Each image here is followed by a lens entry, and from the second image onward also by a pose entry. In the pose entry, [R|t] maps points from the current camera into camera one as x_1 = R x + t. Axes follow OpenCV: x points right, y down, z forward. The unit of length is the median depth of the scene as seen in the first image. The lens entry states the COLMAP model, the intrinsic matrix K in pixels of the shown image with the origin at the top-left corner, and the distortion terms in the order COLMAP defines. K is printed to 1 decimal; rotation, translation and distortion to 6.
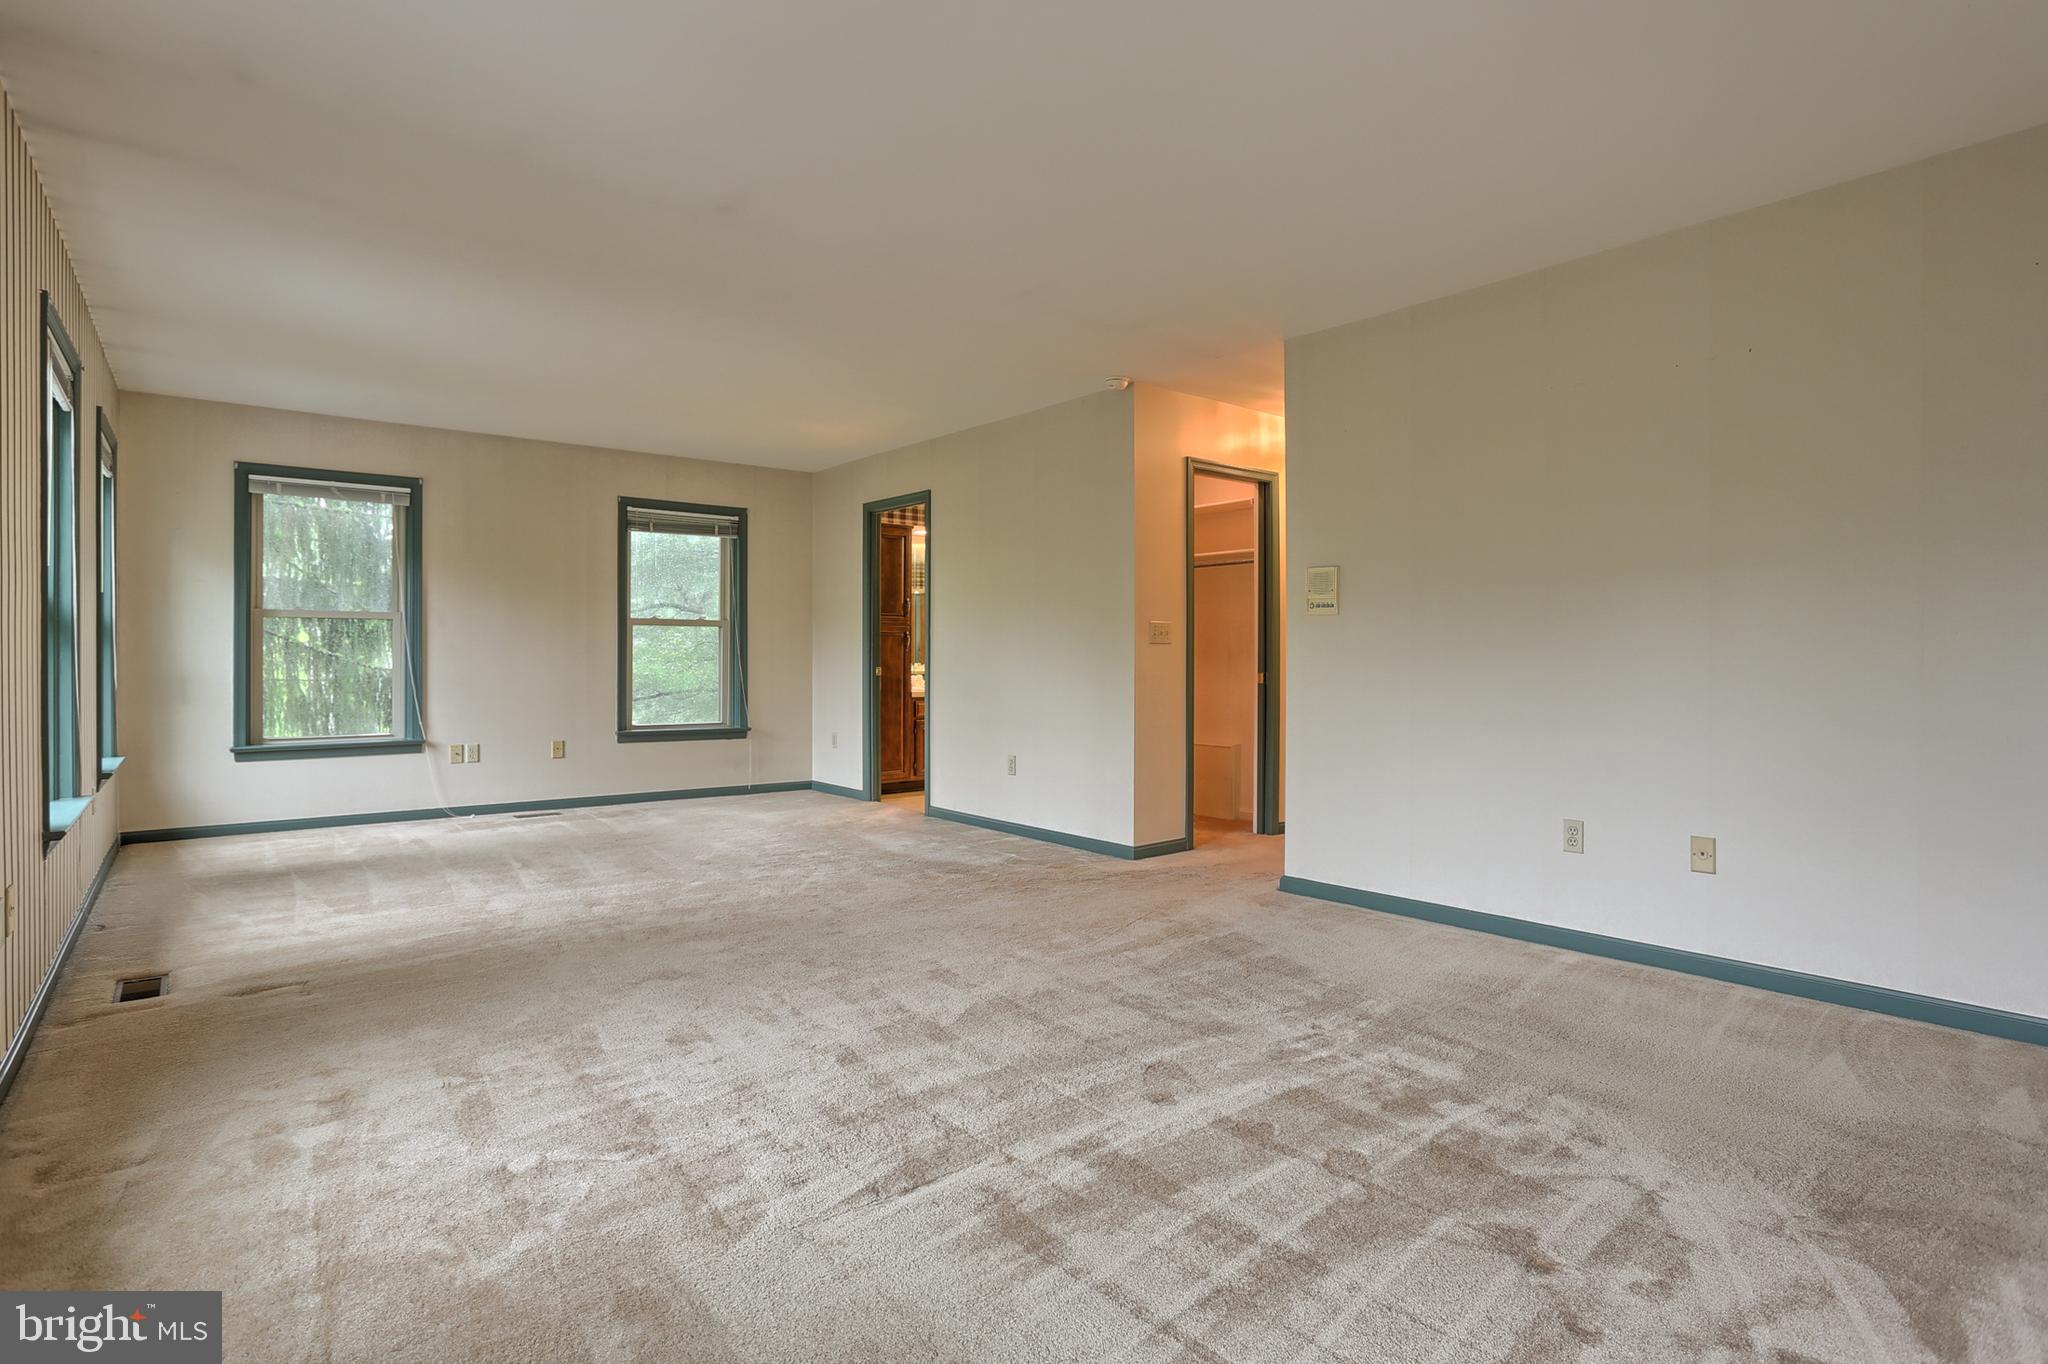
lens RADIAL K [[1036.3, 0, 1022.4], [0, 1036.3, 675.5], [0, 0, 1]] dist [-0.016689, 0.000419]
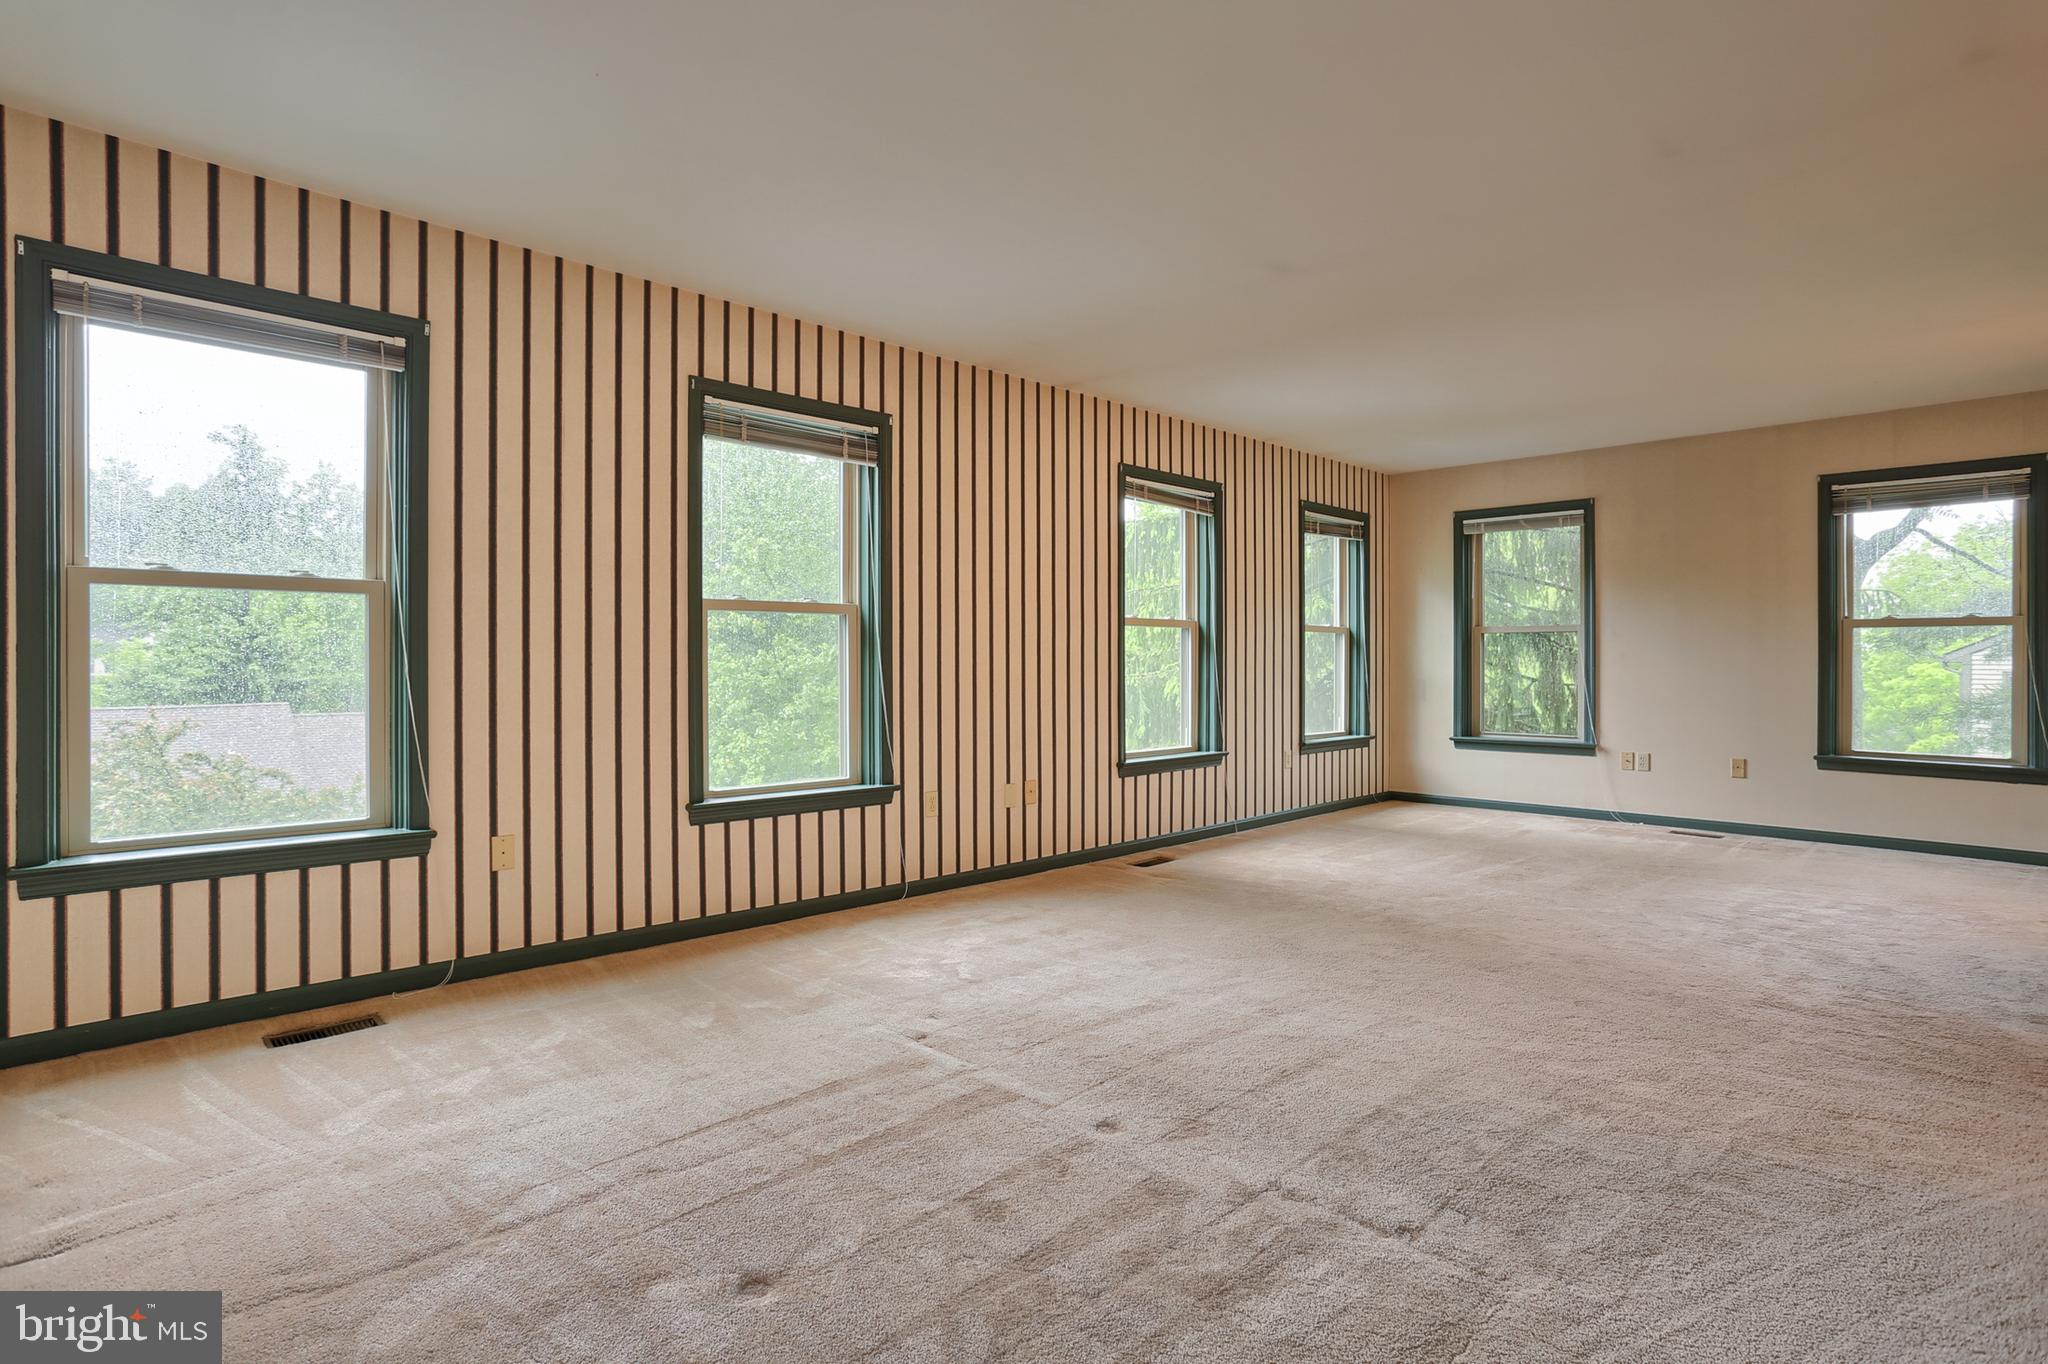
lens RADIAL K [[1041.9, 0, 1032.8], [0, 1041.9, 671.0], [0, 0, 1]] dist [-0.038487, 0.001484]
pose [[0.114968, 0.004884, -0.993357, 0.445414], [-0.020446, 0.999788, 0.002549, -0.004026], [0.993159, 0.020017, 0.115043, 0.335226]]
